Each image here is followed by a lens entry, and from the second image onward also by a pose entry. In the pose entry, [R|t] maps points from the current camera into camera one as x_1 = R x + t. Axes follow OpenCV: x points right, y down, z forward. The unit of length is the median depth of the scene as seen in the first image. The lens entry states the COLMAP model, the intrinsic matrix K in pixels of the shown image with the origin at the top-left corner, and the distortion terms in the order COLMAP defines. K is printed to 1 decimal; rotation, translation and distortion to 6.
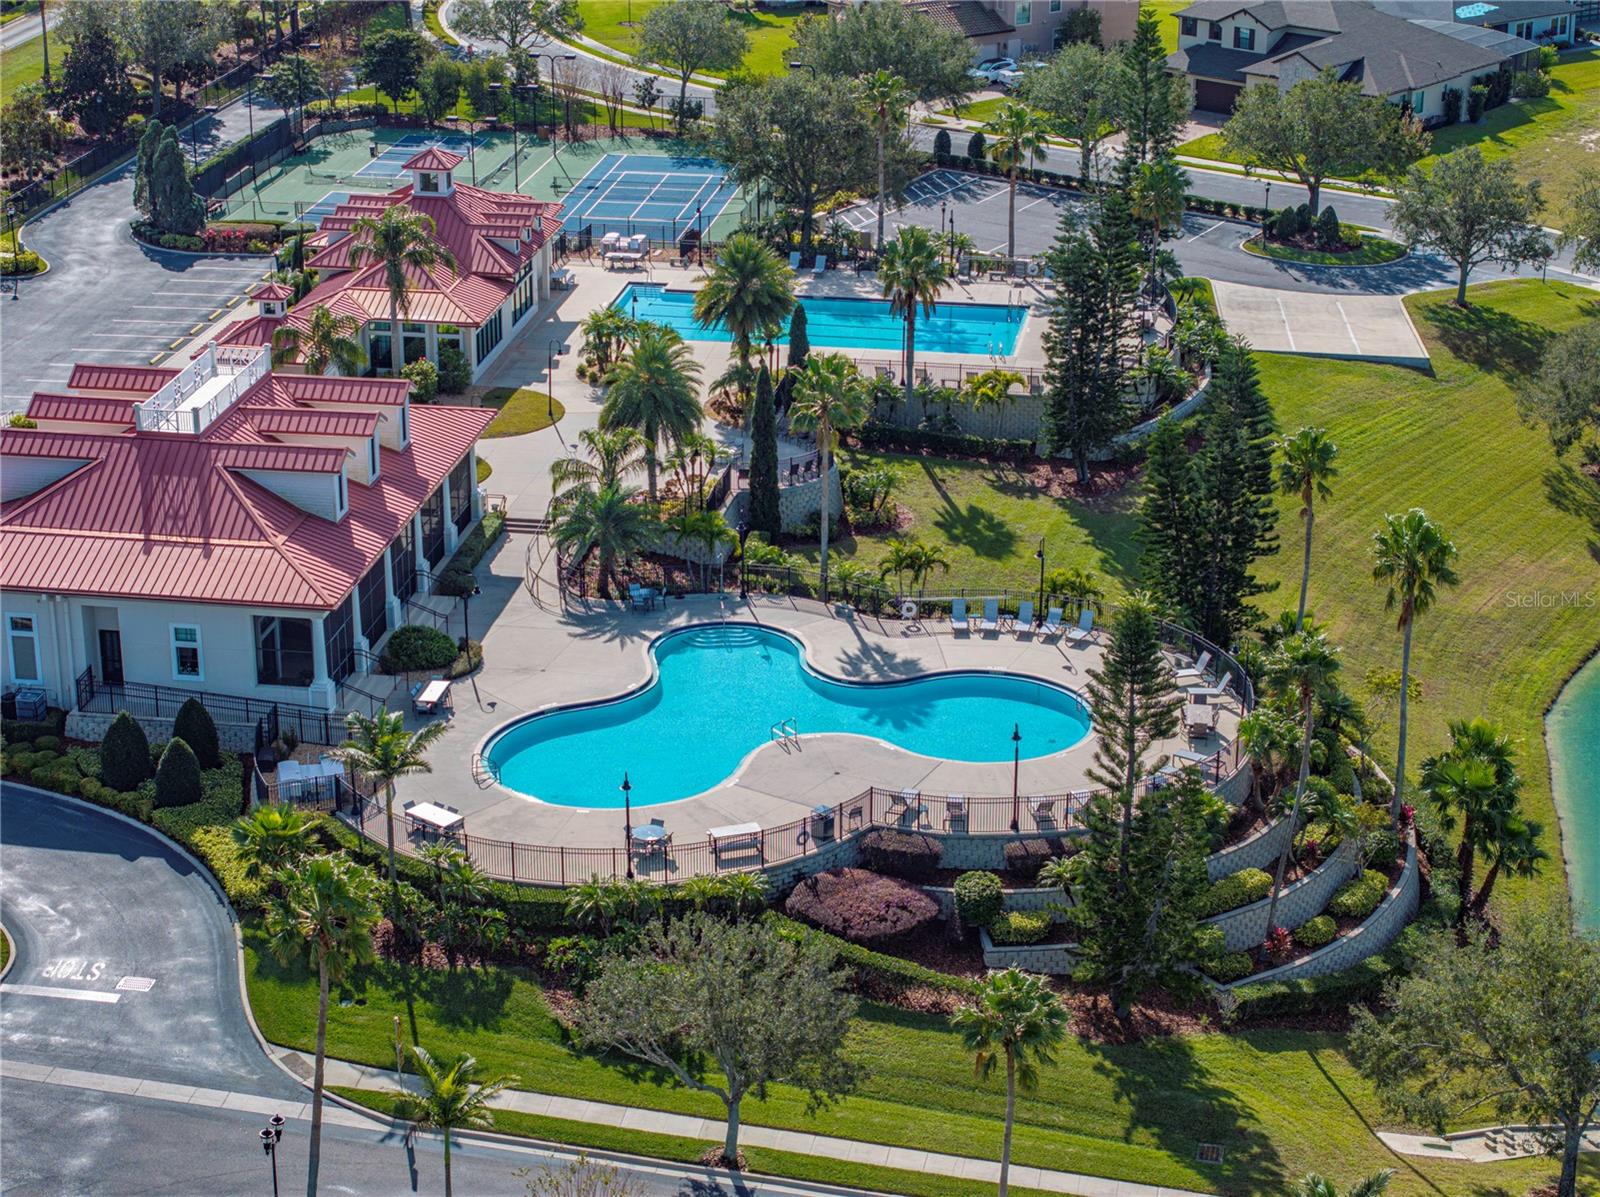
lens RADIAL K [[3181.7, 0, 802.2], [0, 3181.7, 596.9], [0, 0, 1]] dist [0.081136, 0.000000]
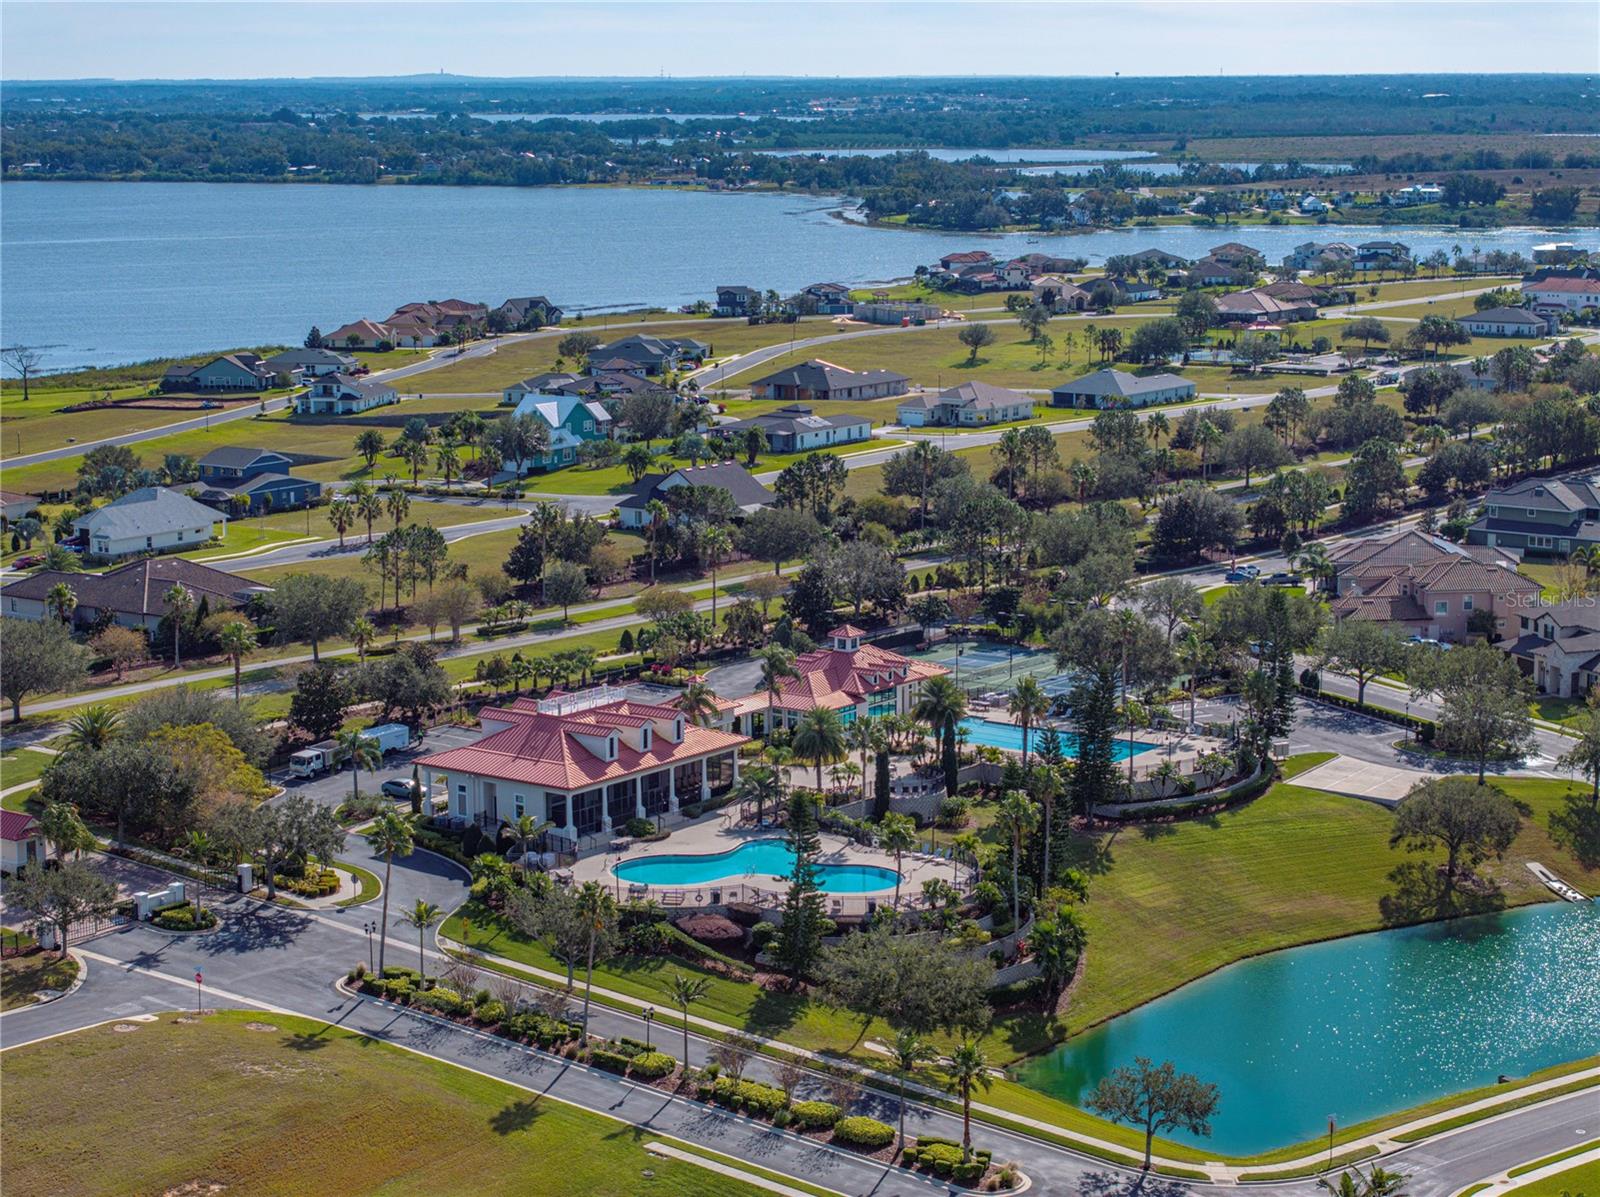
lens RADIAL K [[3181.7, 0, 798.1], [0, 3181.7, 598.9], [0, 0, 1]] dist [0.081136, 0.000000]
pose [[0.893885, 0.075832, -0.441836, 0.897933], [-0.161947, 0.973655, -0.160530, 0.191942], [0.418022, 0.215049, 0.882616, -0.836121]]
